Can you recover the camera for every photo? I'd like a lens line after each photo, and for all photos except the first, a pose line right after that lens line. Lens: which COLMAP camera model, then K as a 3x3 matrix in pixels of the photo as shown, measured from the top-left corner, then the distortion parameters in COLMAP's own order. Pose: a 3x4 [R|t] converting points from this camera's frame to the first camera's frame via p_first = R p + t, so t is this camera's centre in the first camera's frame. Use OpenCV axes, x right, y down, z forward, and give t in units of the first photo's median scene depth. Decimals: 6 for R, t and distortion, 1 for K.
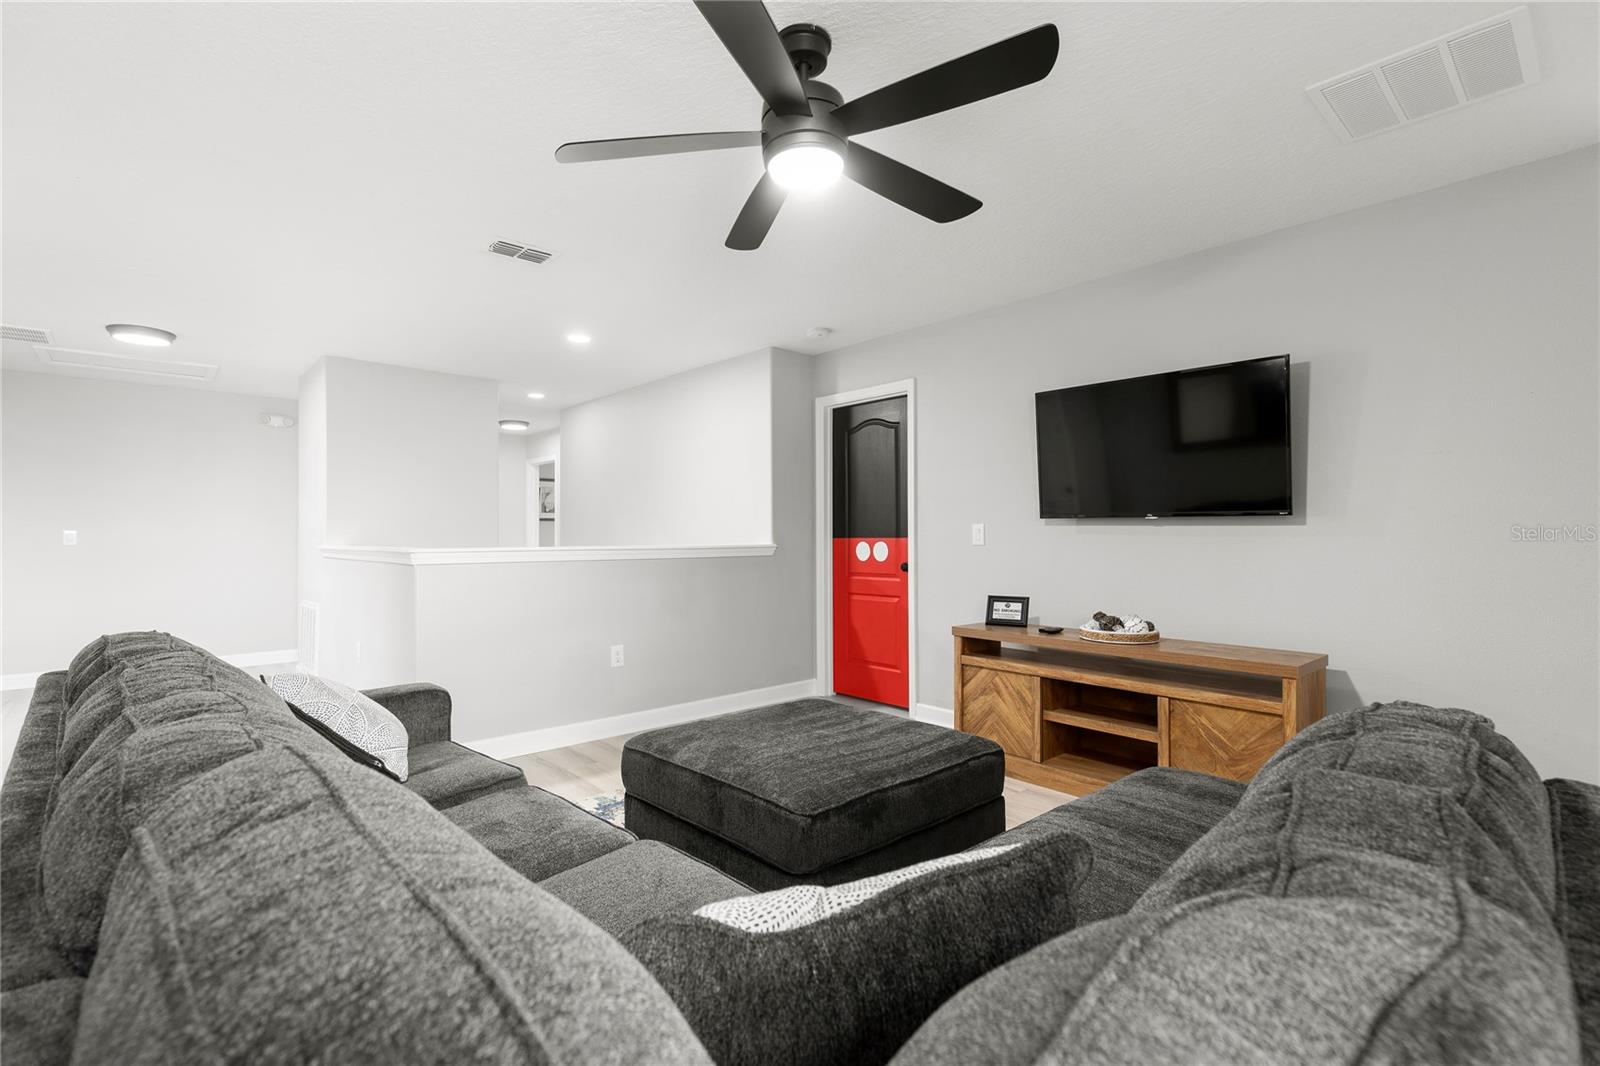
lens RADIAL K [[731.7, 0, 795.4], [0, 731.7, 533.5], [0, 0, 1]] dist [0.004008, 0.001301]
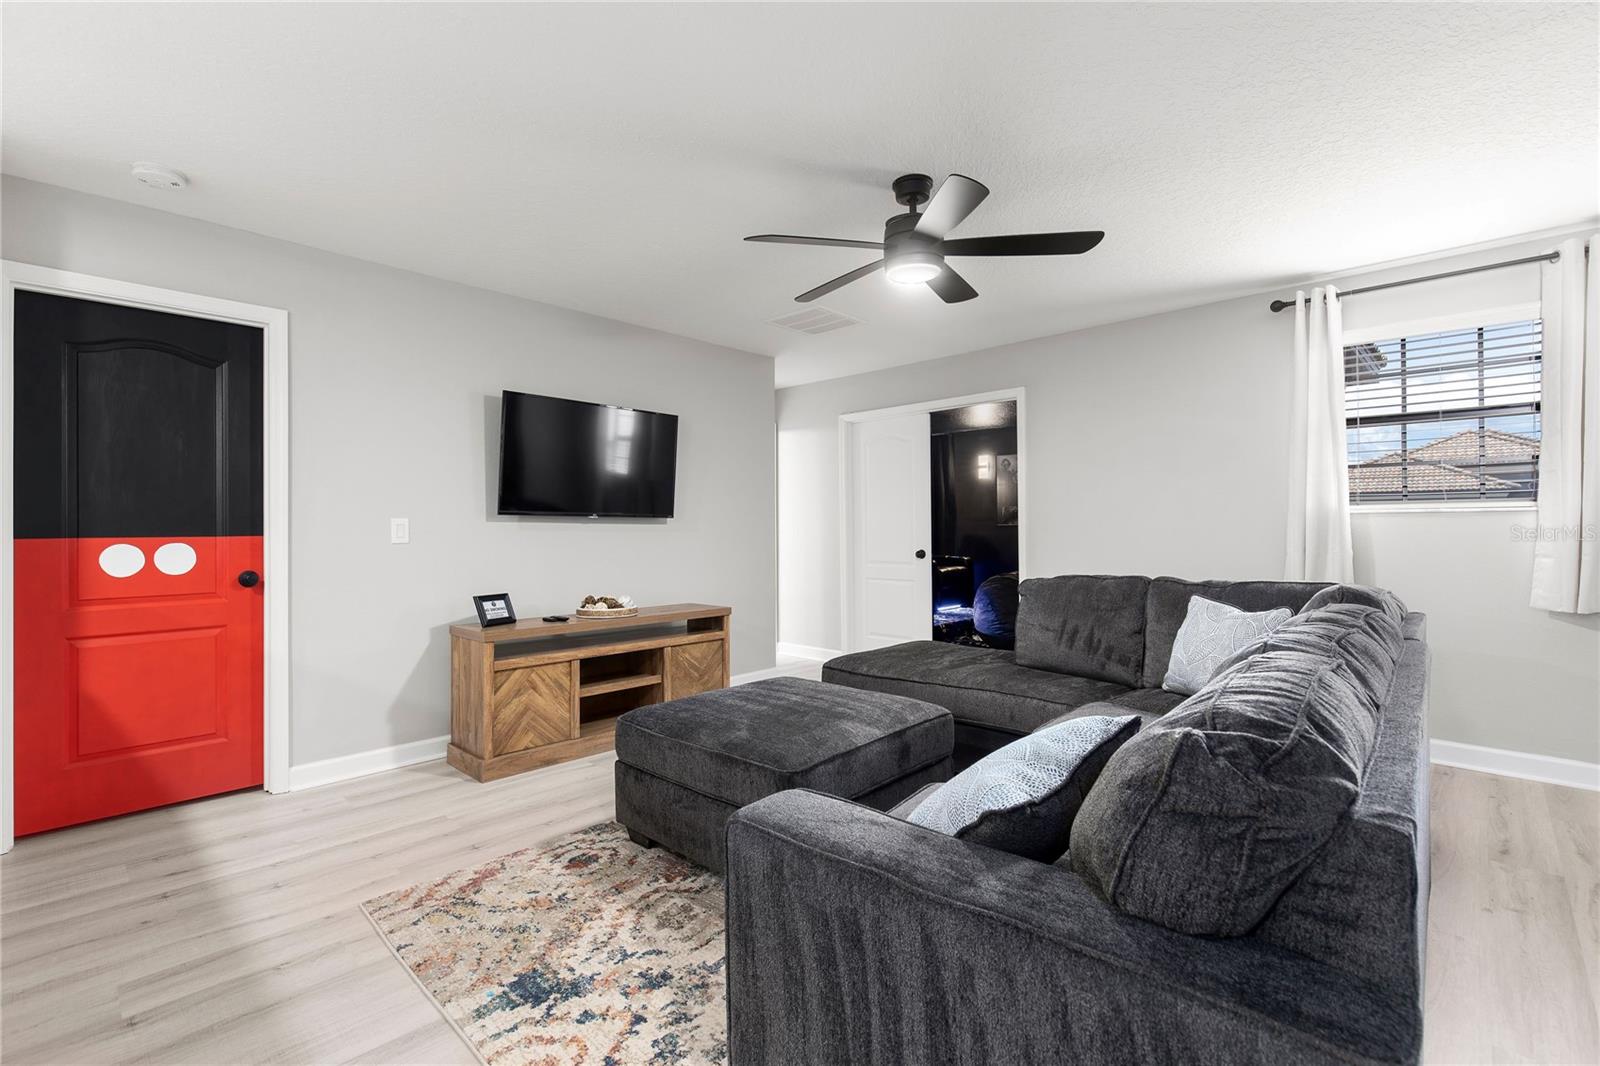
lens RADIAL K [[731.7, 0, 795.3], [0, 731.7, 529.3], [0, 0, 1]] dist [0.004008, 0.001301]
pose [[-0.086338, -0.002827, 0.996262, -0.743120], [-0.001263, 0.999995, 0.002728, -0.004024], [-0.996265, -0.001022, -0.086342, 0.720646]]
